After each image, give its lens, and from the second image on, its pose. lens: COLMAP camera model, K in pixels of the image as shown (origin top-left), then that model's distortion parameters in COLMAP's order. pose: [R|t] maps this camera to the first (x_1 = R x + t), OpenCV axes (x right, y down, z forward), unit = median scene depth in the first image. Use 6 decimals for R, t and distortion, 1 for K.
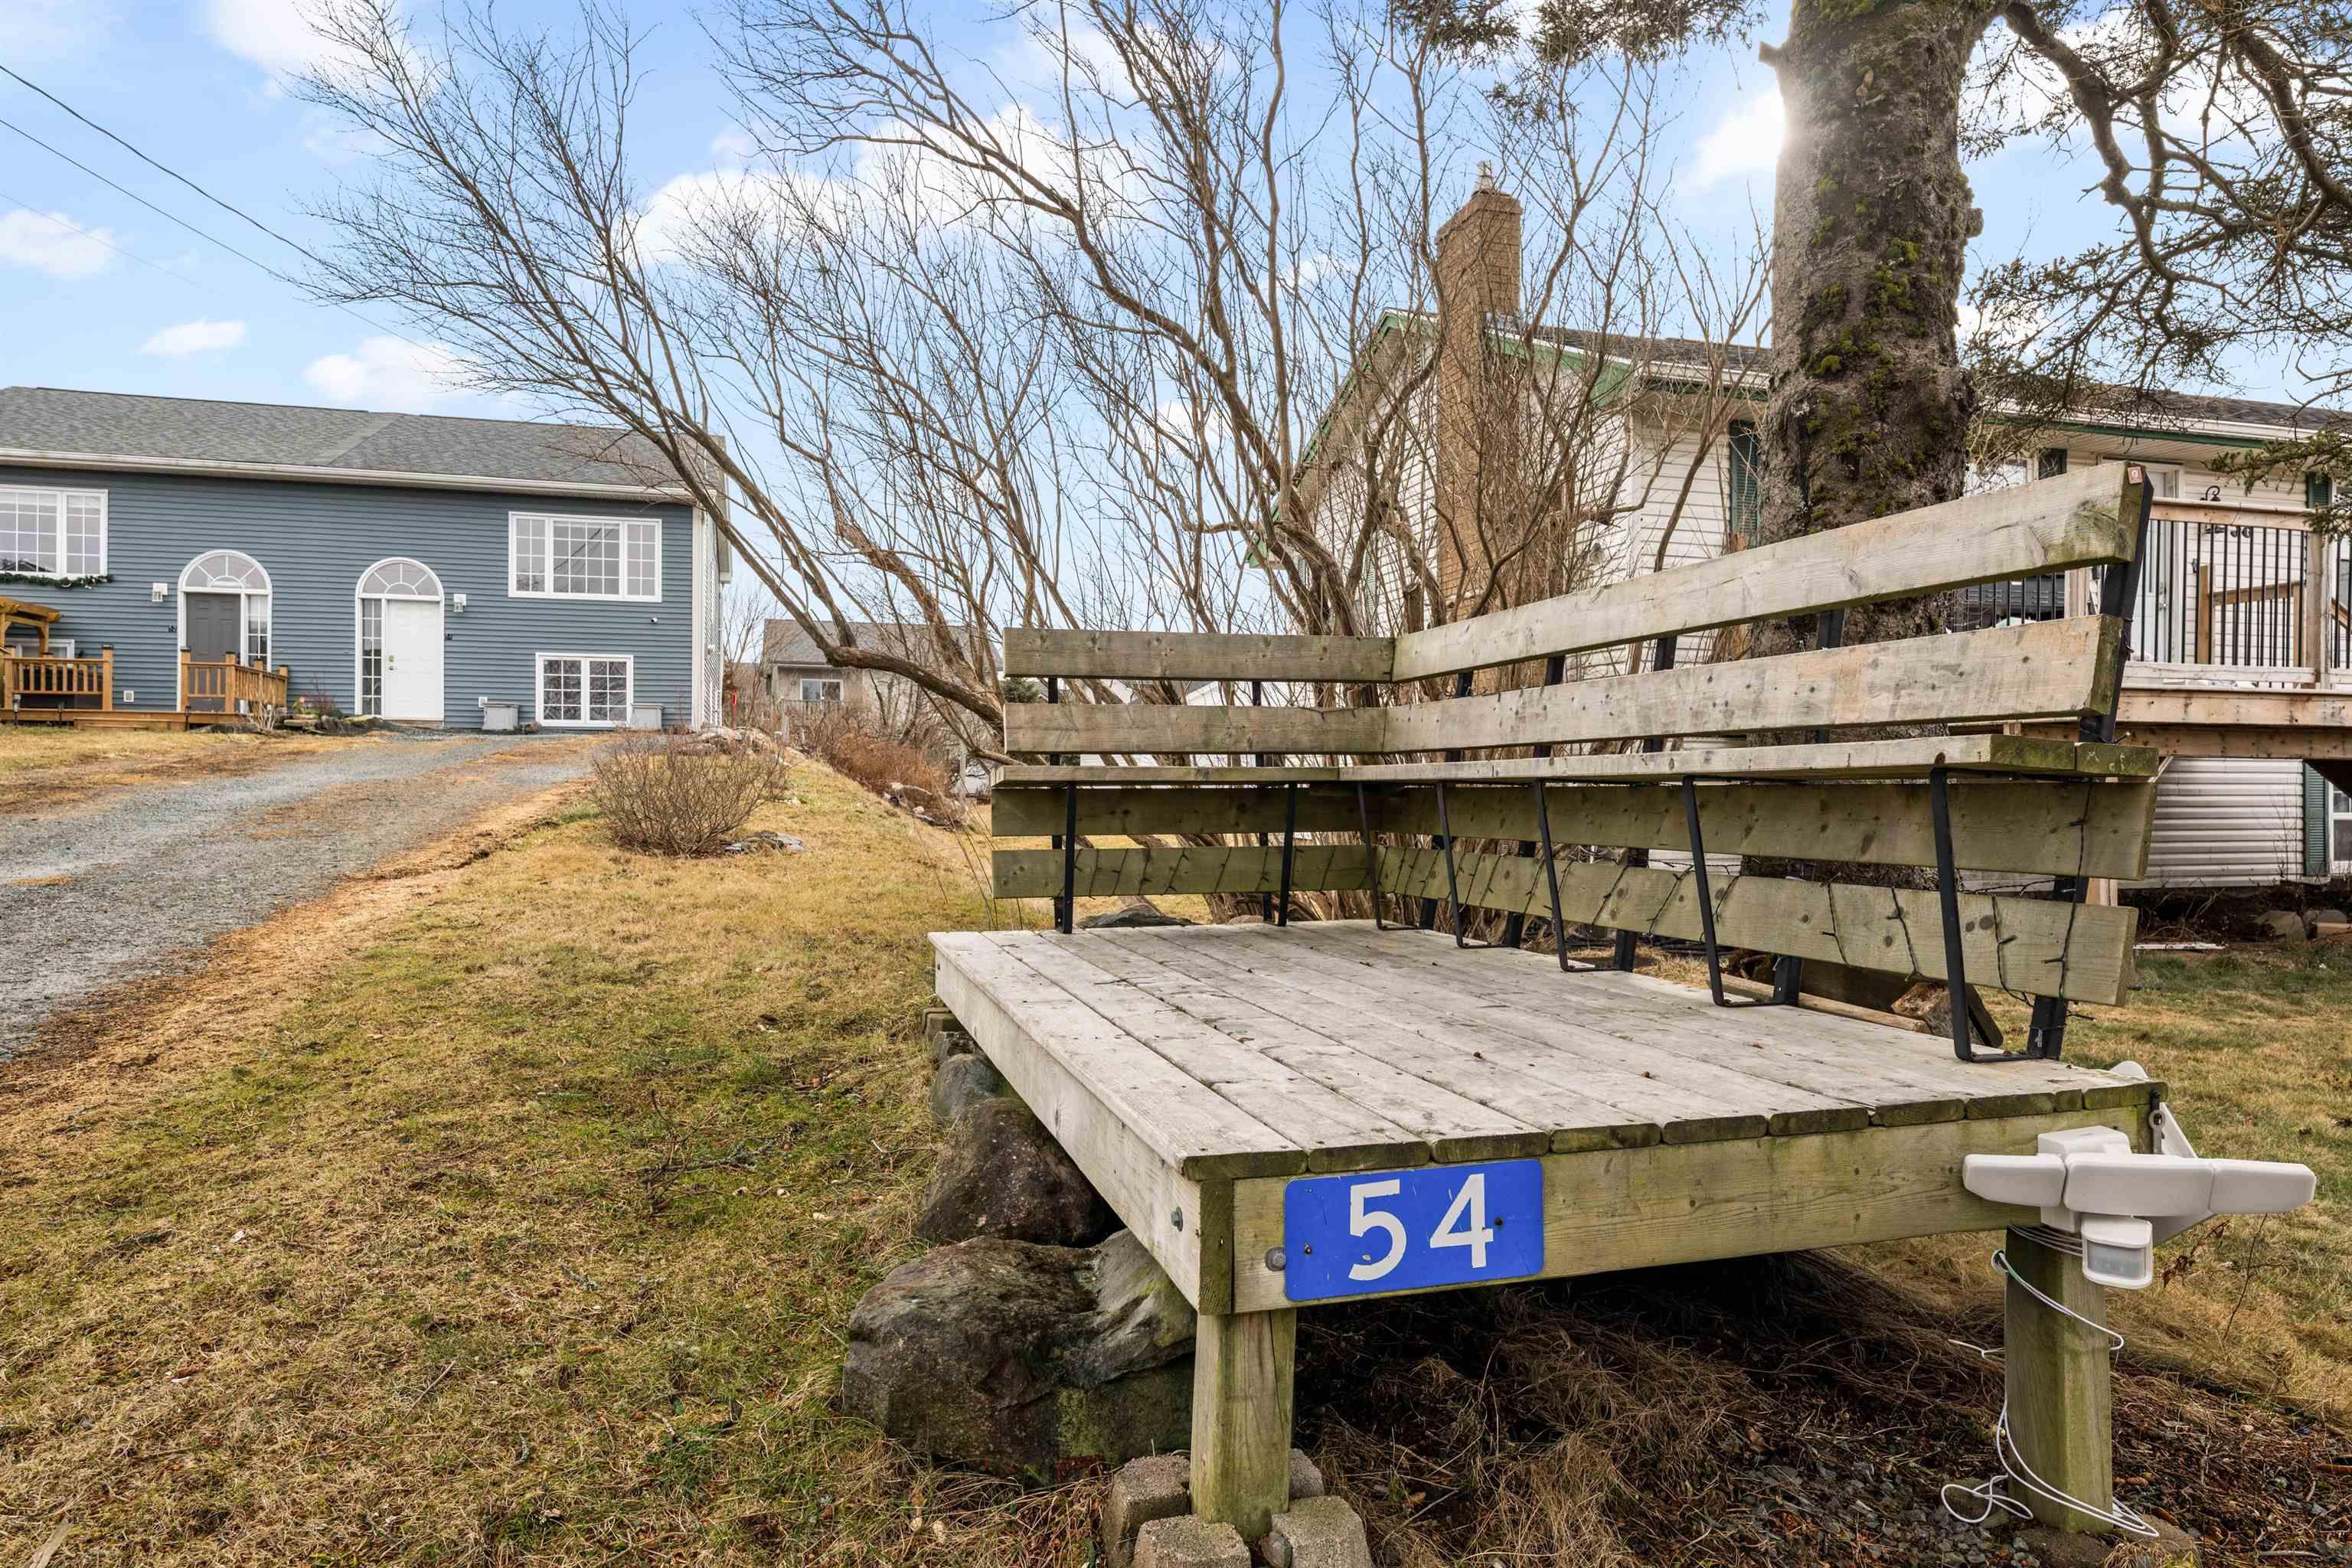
lens RADIAL K [[1414.7, 0, 1178.3], [0, 1414.7, 783.1], [0, 0, 1]] dist [-0.001386, -0.000406]
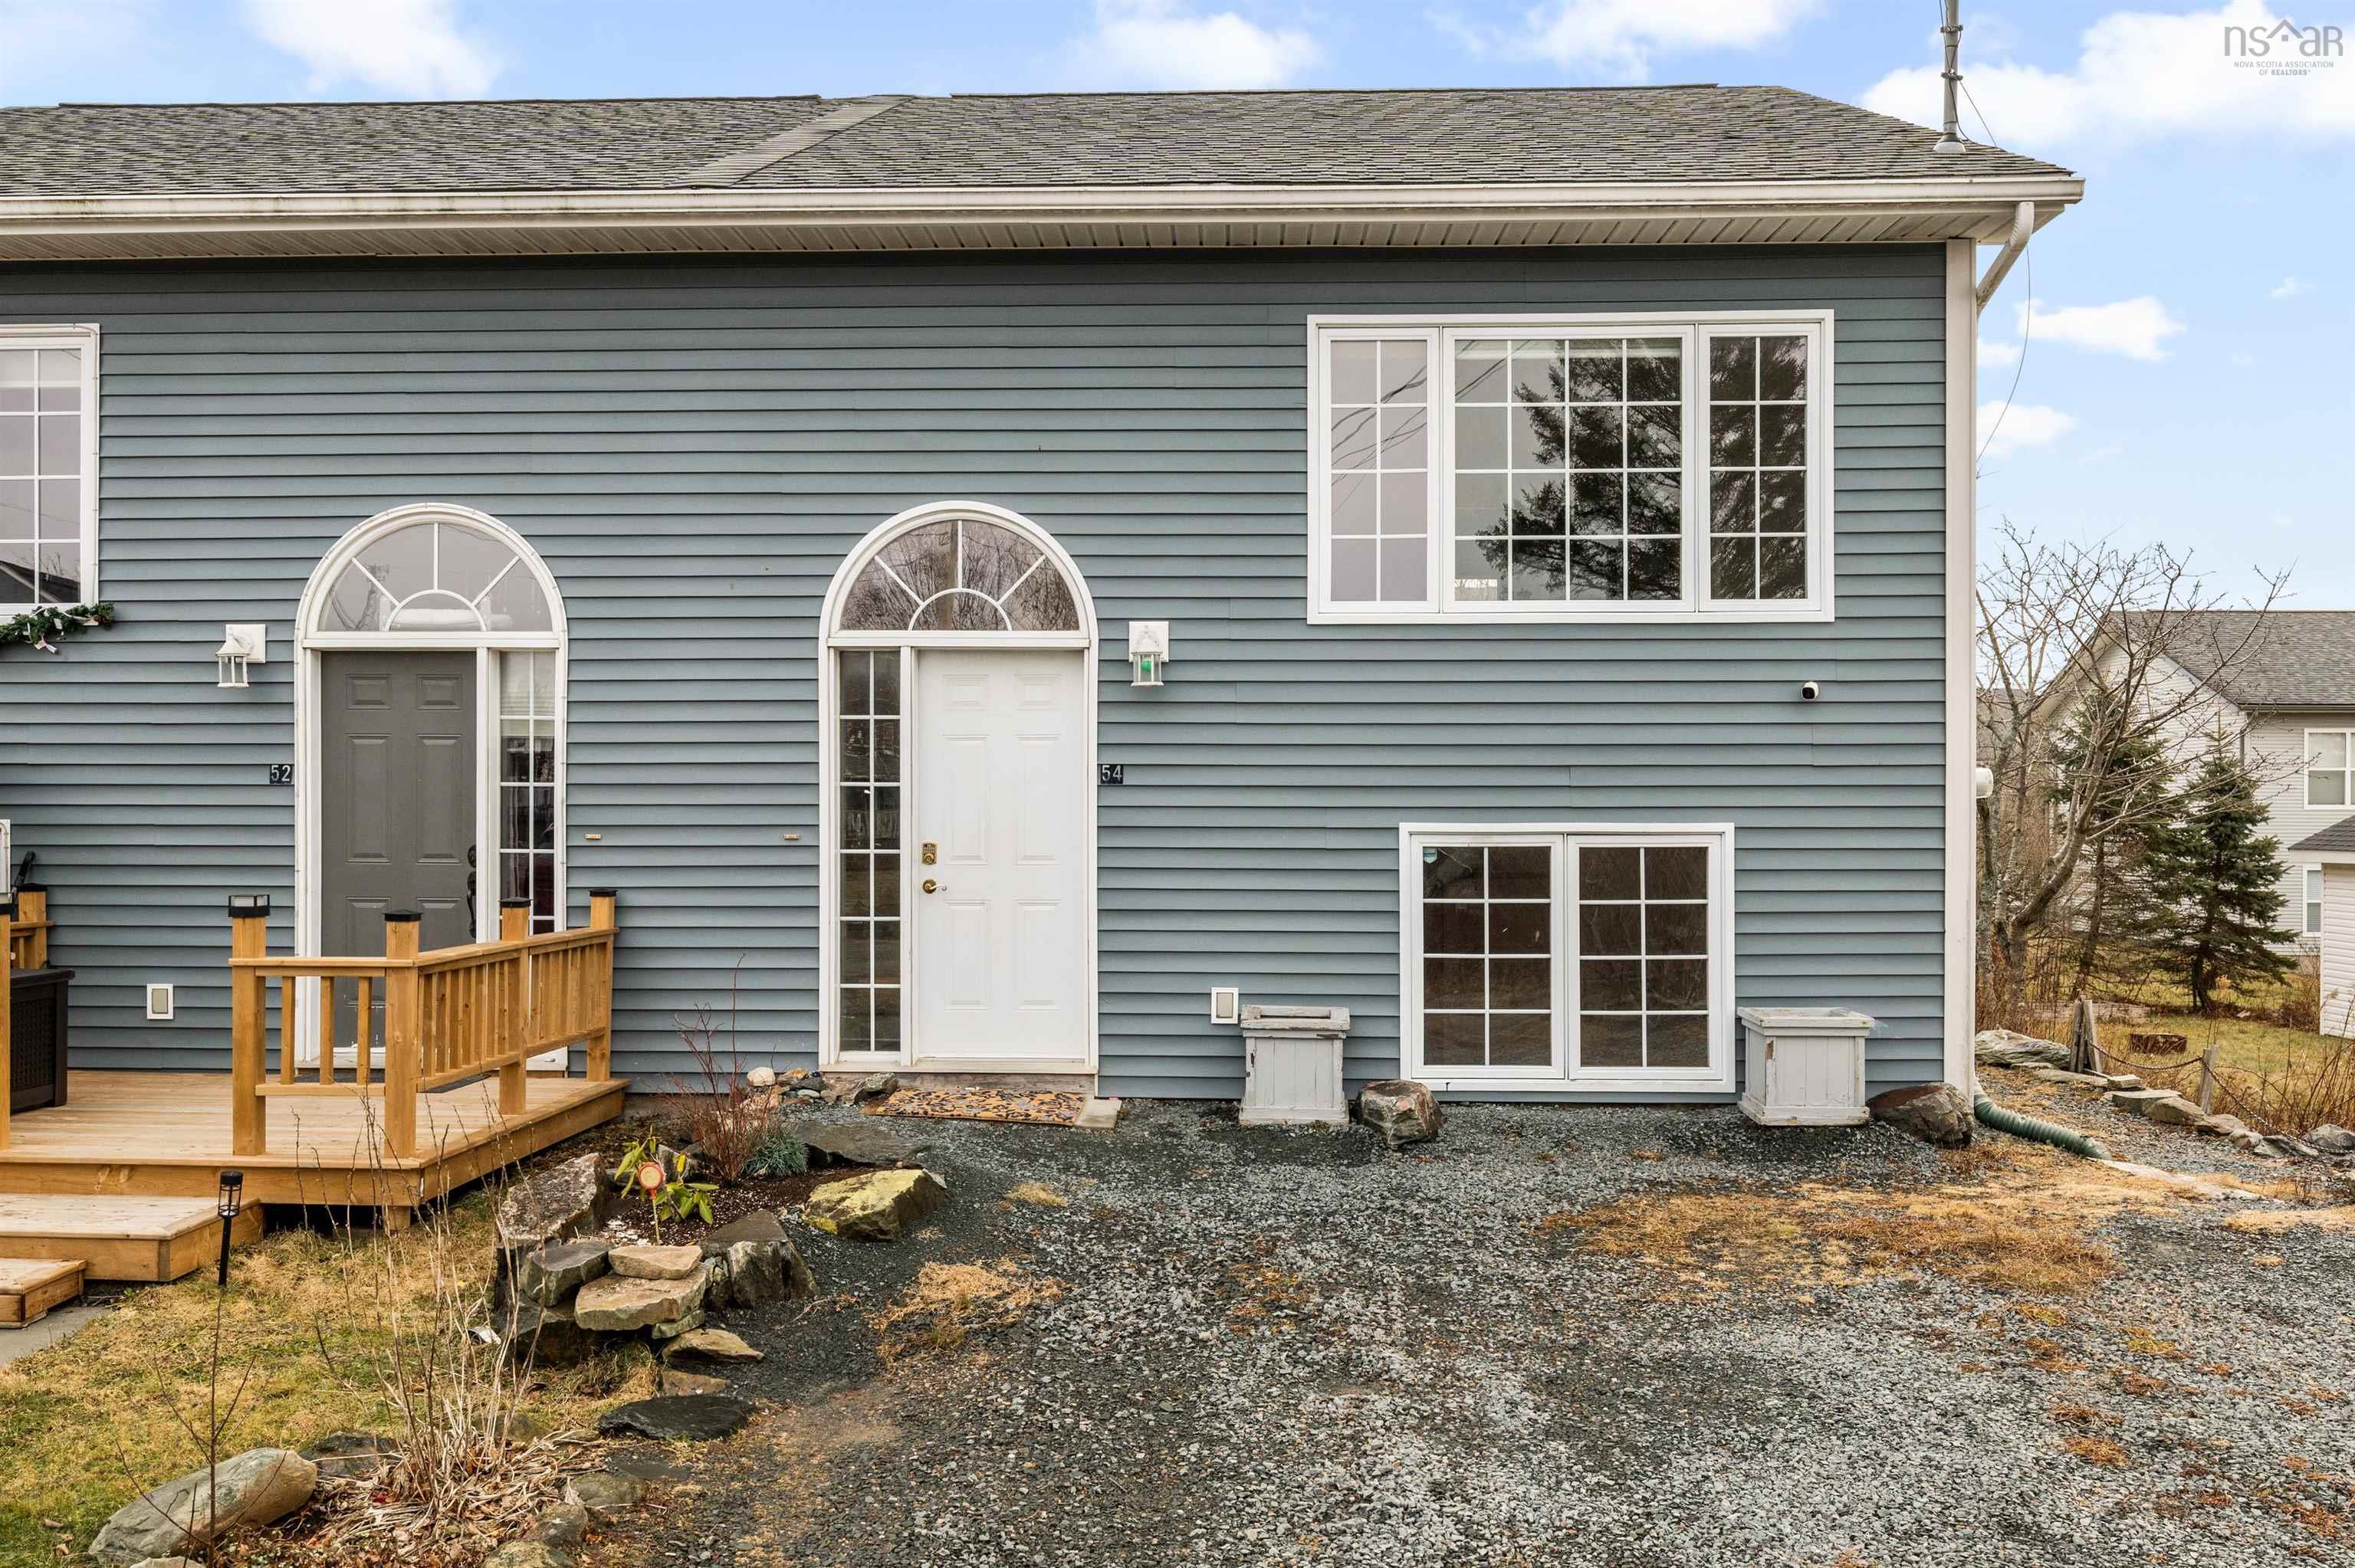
lens RADIAL K [[2091.5, 0, 1183.3], [0, 2091.5, 783.1], [0, 0, 1]] dist [0.001553, -0.000165]
pose [[0.943878, -0.000132, -0.330293, -0.365312], [0.001507, 0.999991, 0.003907, -0.103186], [0.330290, -0.004186, 0.943870, 0.612207]]
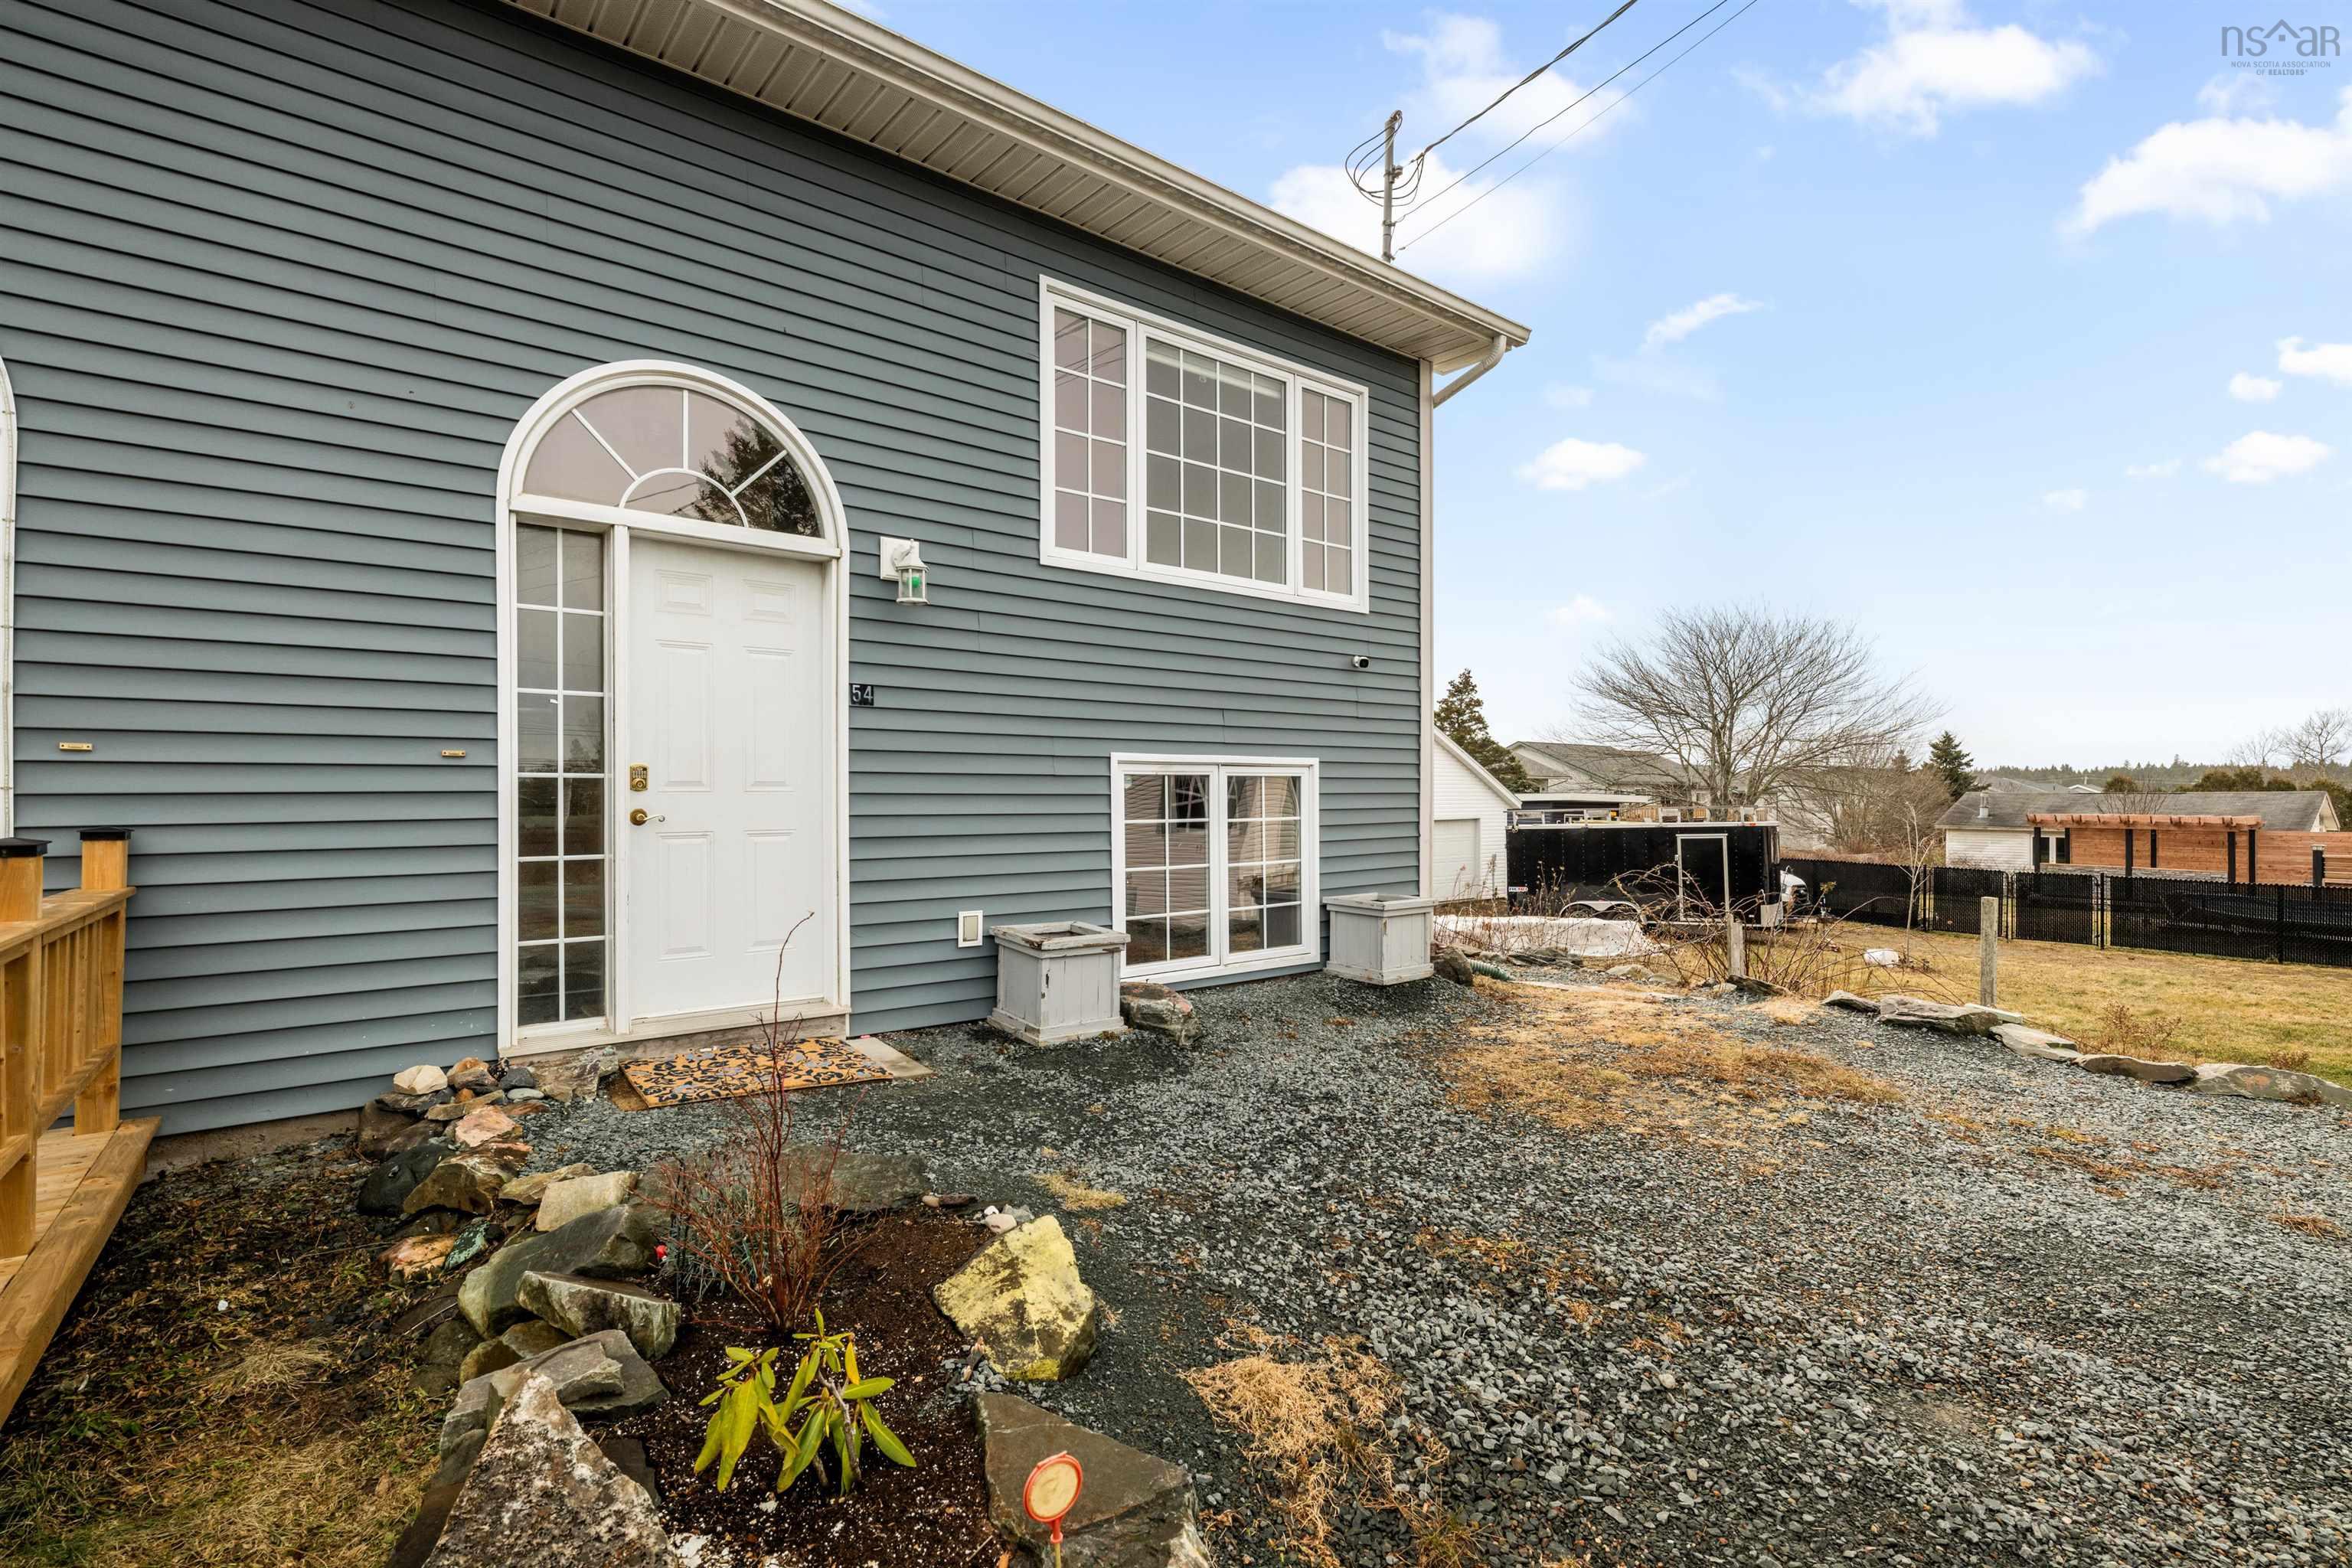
lens RADIAL K [[1063.1, 0, 1167.1], [0, 1063.1, 785.7], [0, 0, 1]] dist [0.000955, -0.001301]
pose [[0.931954, 0.004650, 0.362546, -0.535195], [-0.007713, 0.999946, 0.007000, -0.088039], [-0.362494, -0.009320, 0.931940, 0.792048]]
